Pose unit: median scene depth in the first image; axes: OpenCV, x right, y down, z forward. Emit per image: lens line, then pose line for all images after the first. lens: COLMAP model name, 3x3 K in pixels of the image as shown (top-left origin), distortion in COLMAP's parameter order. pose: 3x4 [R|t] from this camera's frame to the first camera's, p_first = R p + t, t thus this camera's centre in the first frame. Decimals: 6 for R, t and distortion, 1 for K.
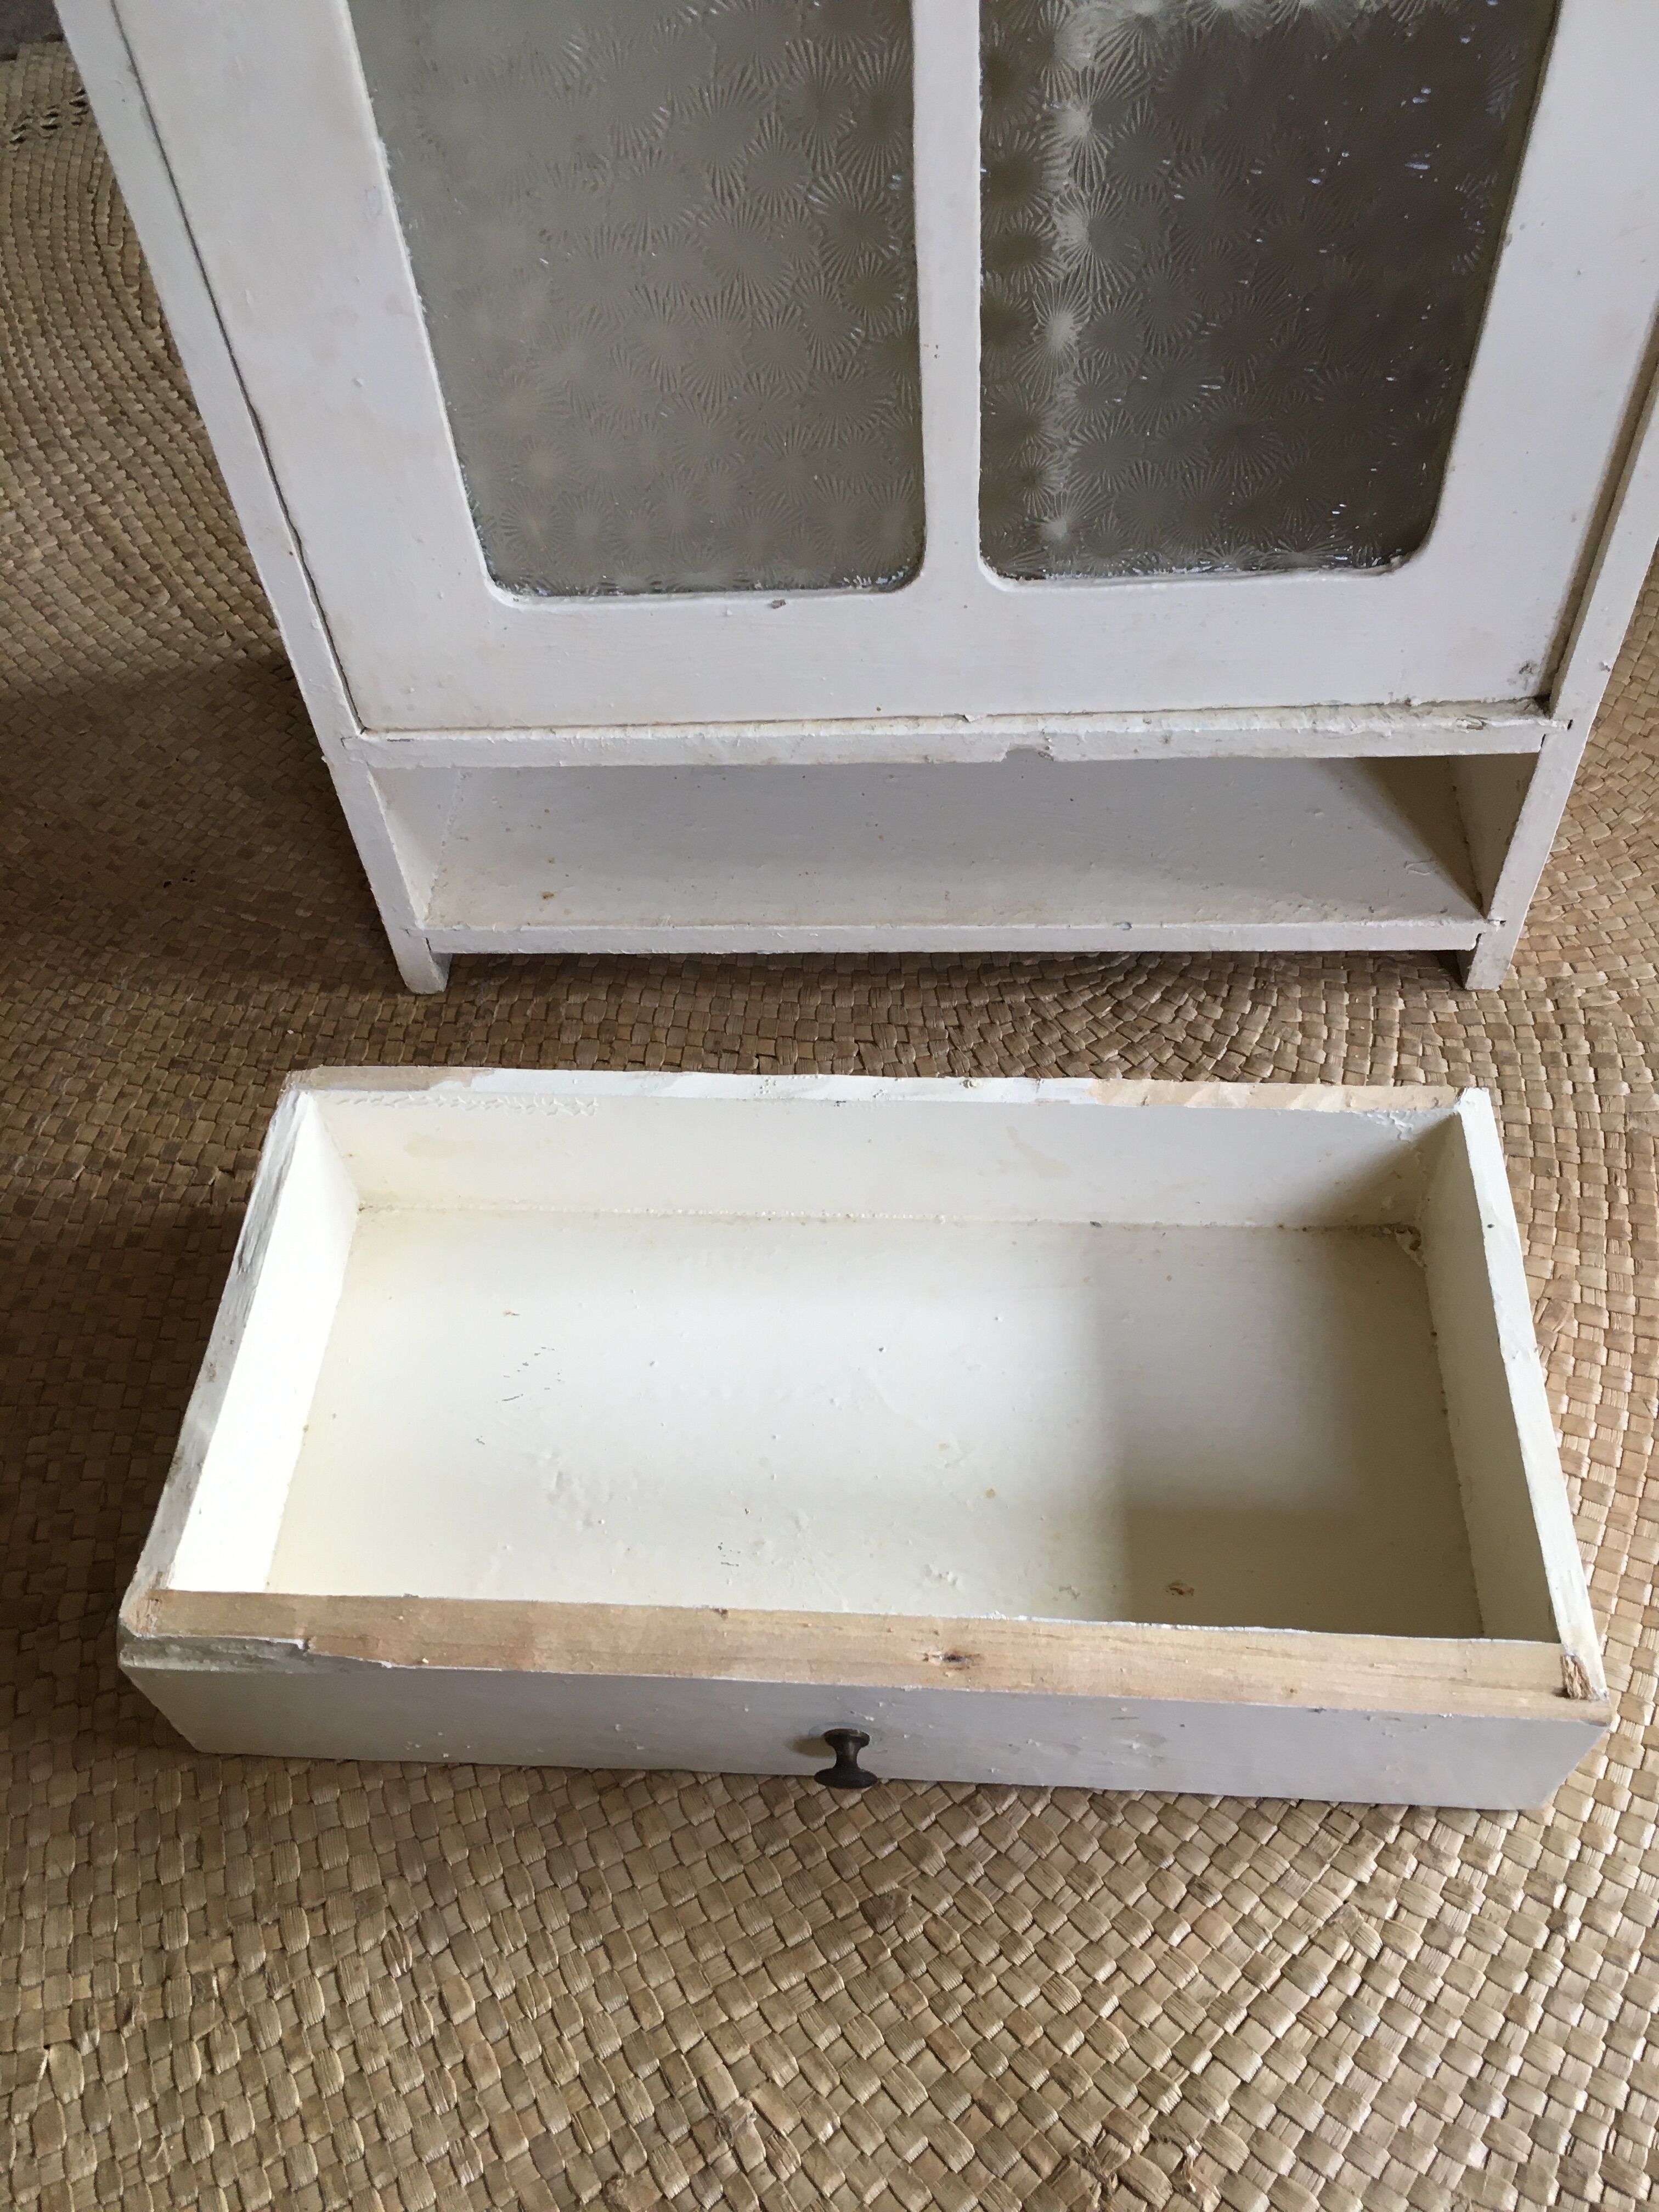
lens RADIAL K [[1859.2, 0, 843.2], [0, 1859.2, 1100.0], [0, 0, 1]] dist [0.079432, -0.106128]
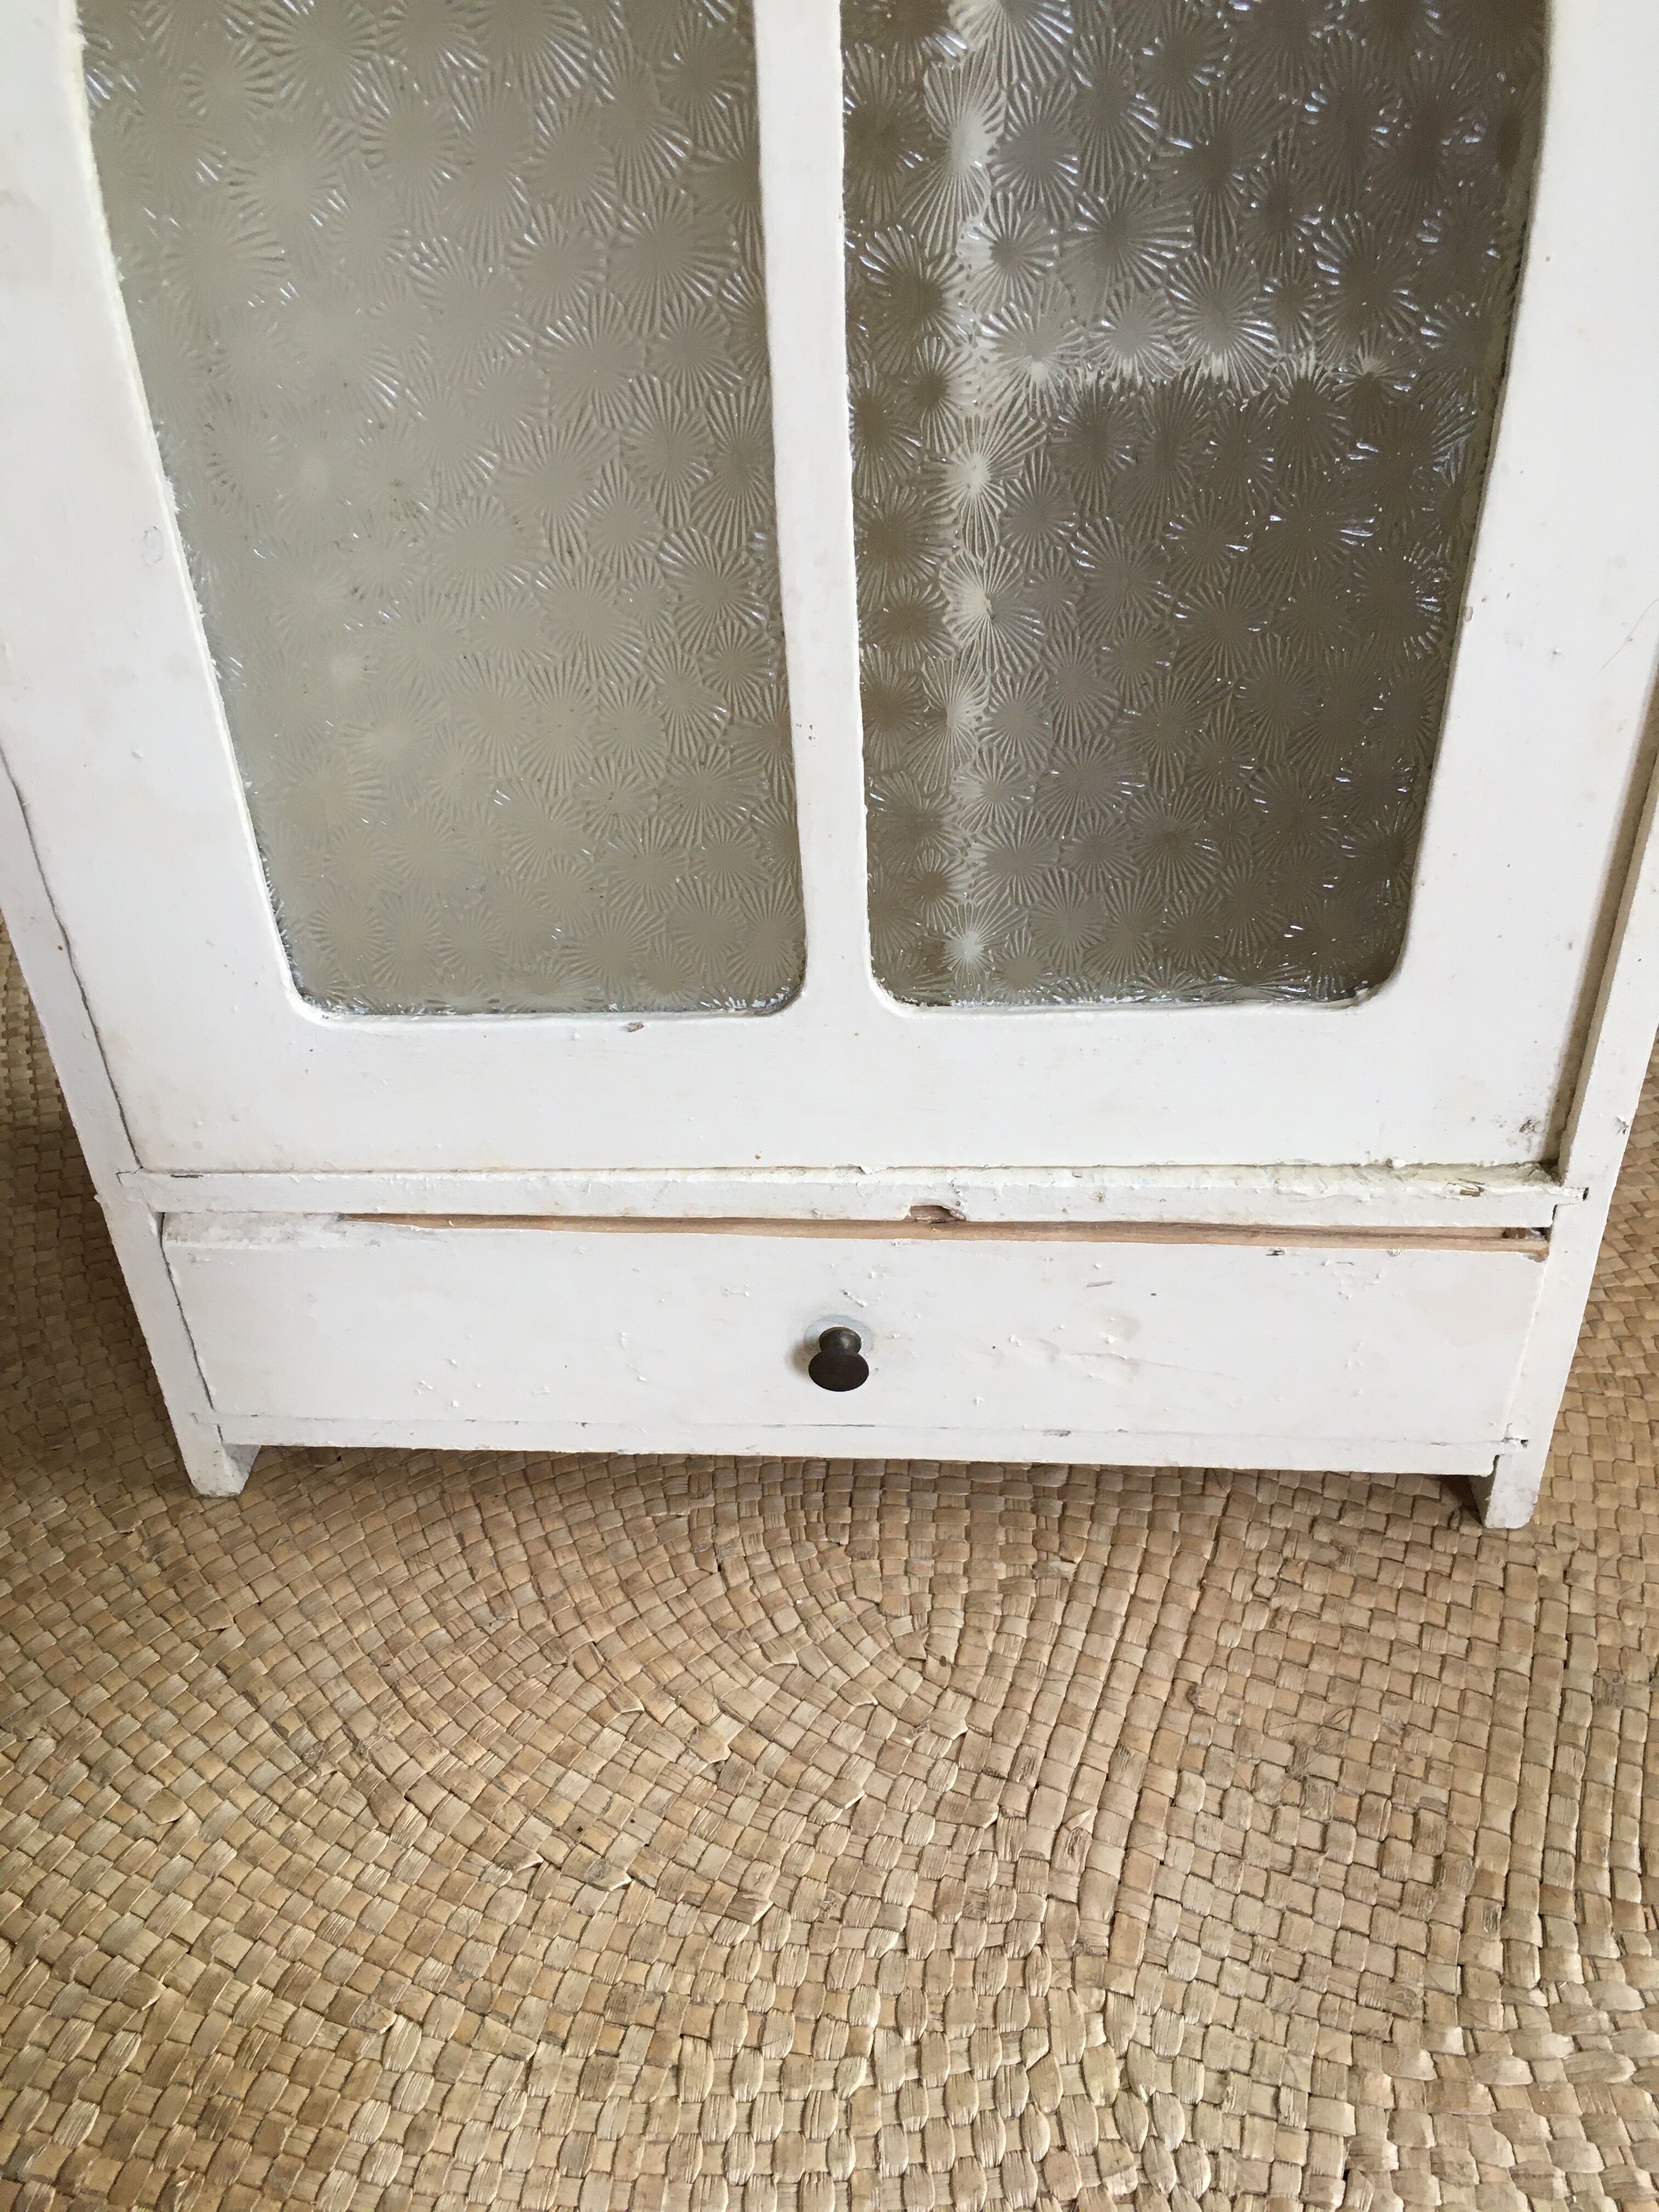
lens RADIAL K [[1856.0, 0, 834.7], [0, 1856.0, 1107.8], [0, 0, 1]] dist [0.058385, -0.086665]
pose [[0.999746, 0.022029, -0.004755, 0.061130], [-0.022460, 0.956507, -0.290843, 0.011741], [-0.001858, 0.290875, 0.956759, 0.210081]]
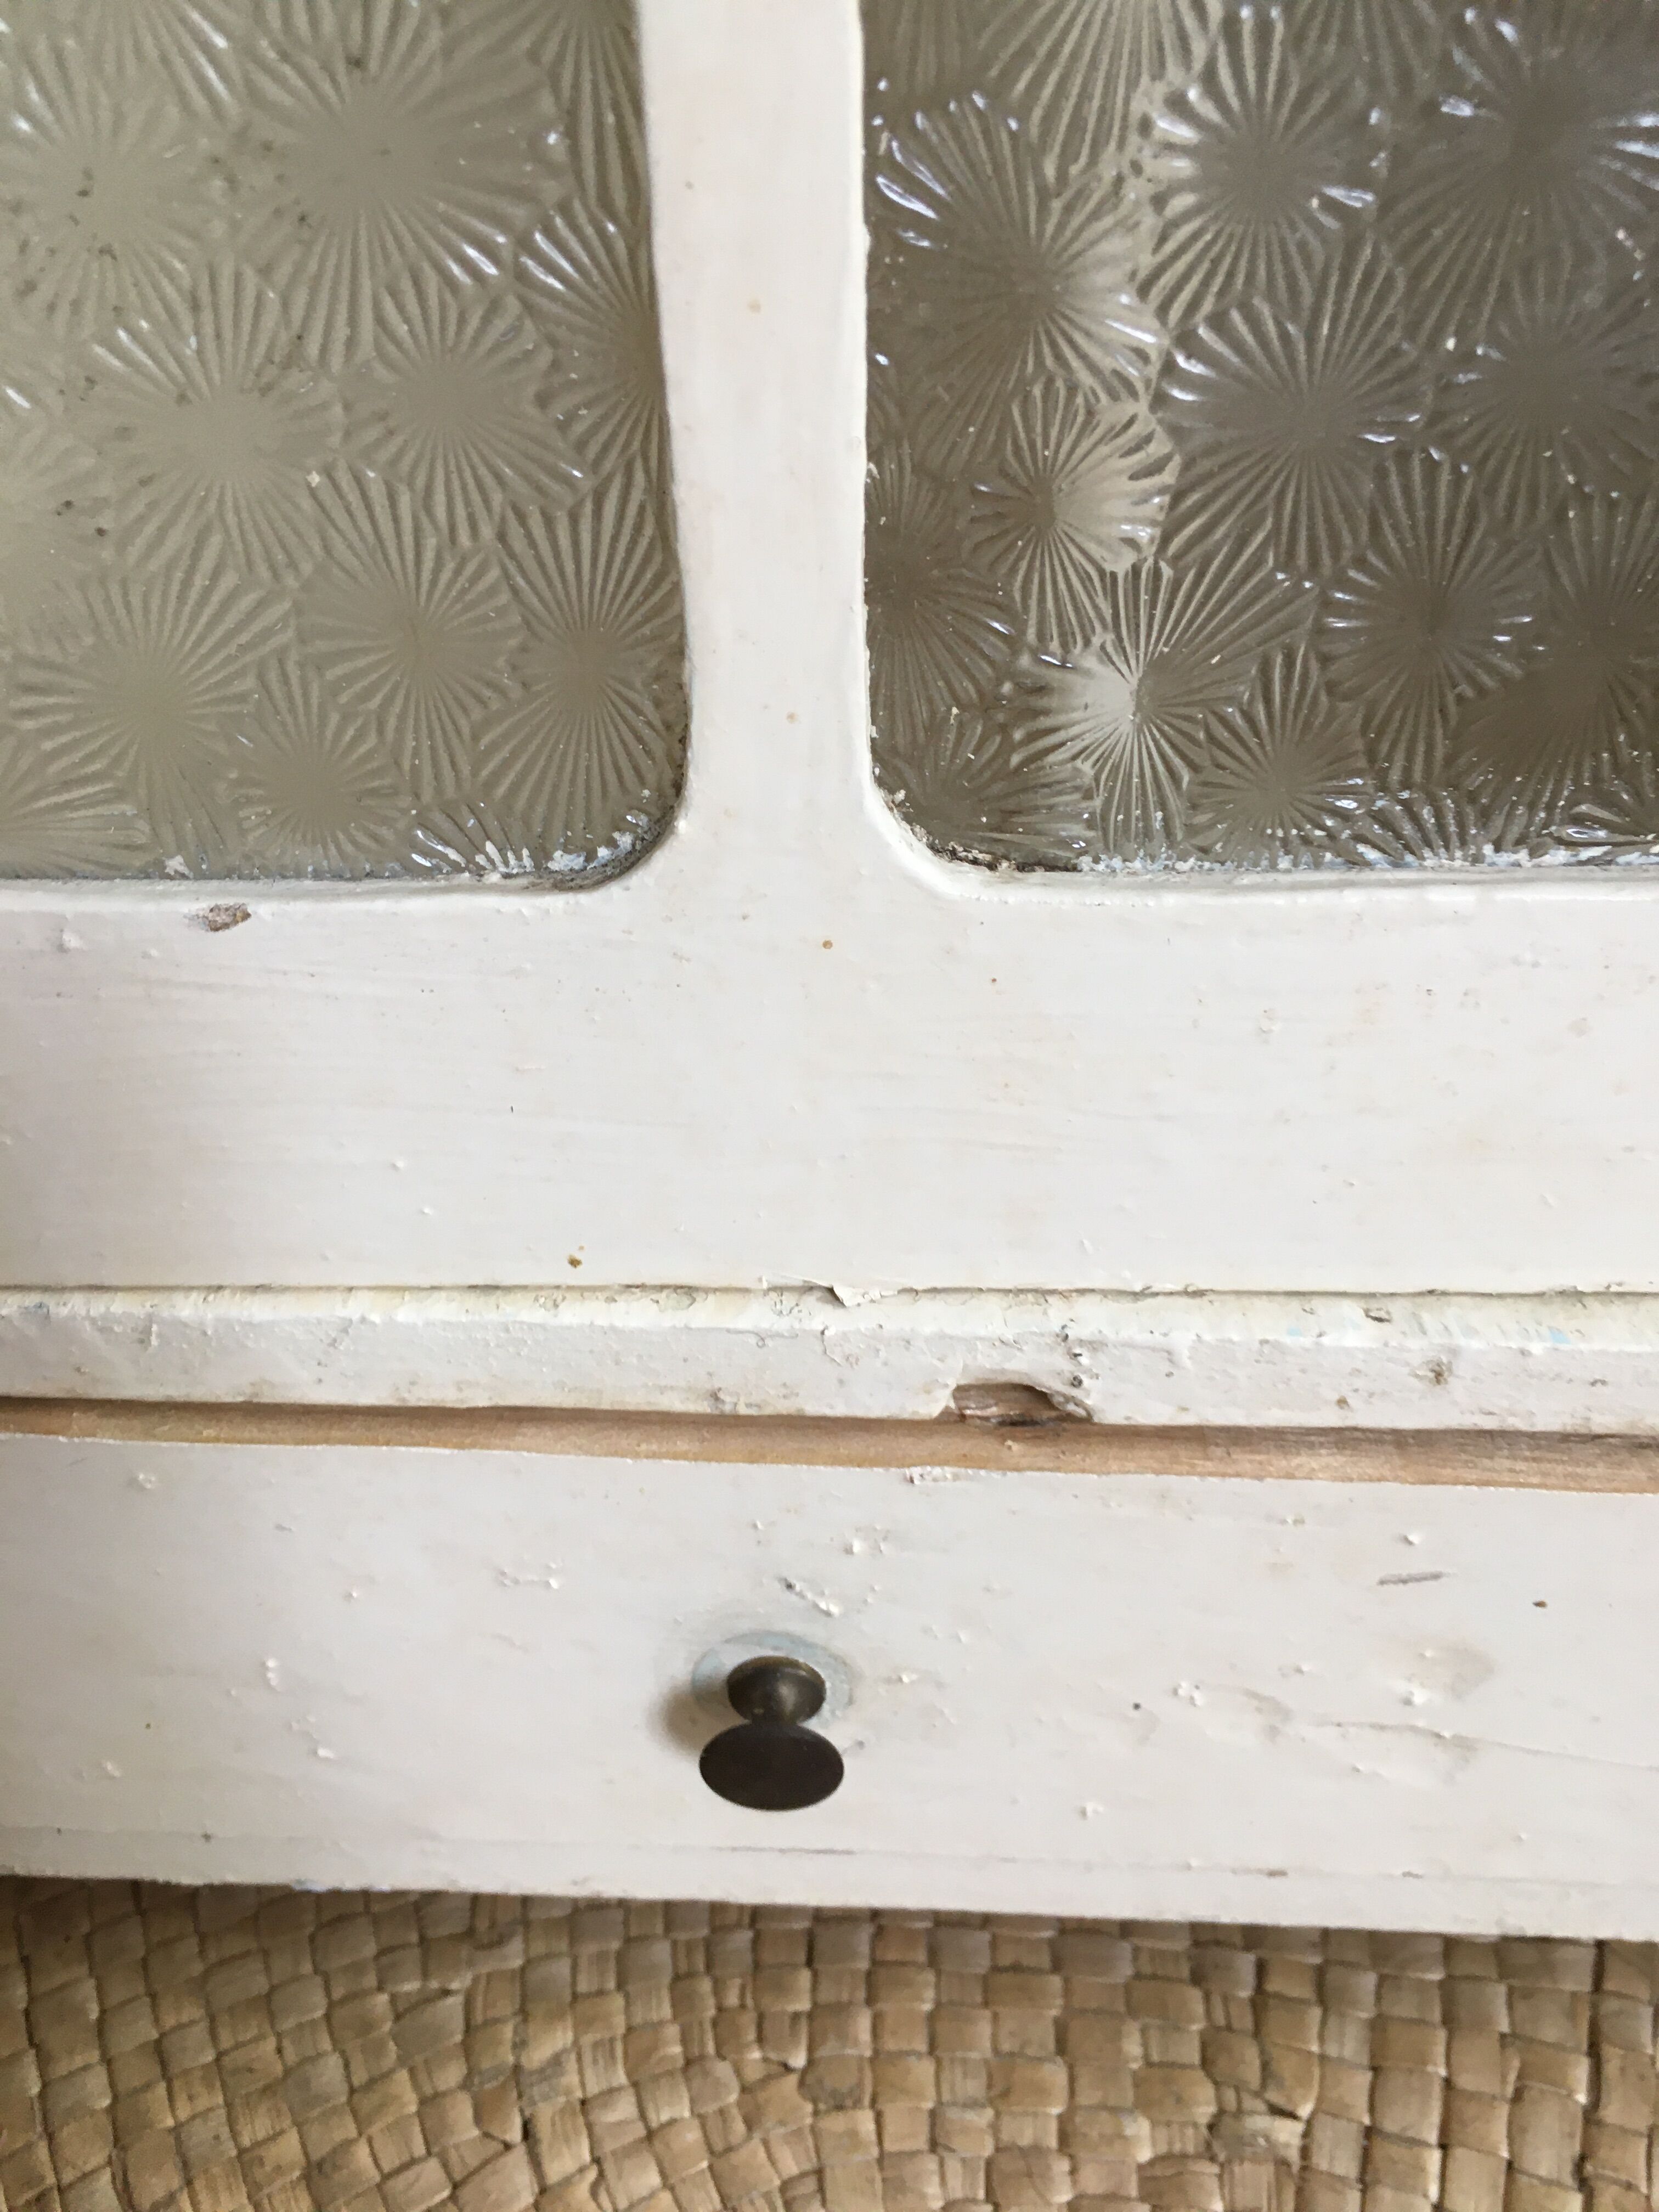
lens RADIAL K [[1756.3, 0, 829.5], [0, 1756.3, 1106.0], [0, 0, 1]] dist [0.039447, -0.001593]
pose [[0.999607, 0.027913, 0.002597, 0.066676], [-0.025969, 0.956889, -0.289290, -0.154468], [-0.010560, 0.289109, 0.957238, 0.733514]]
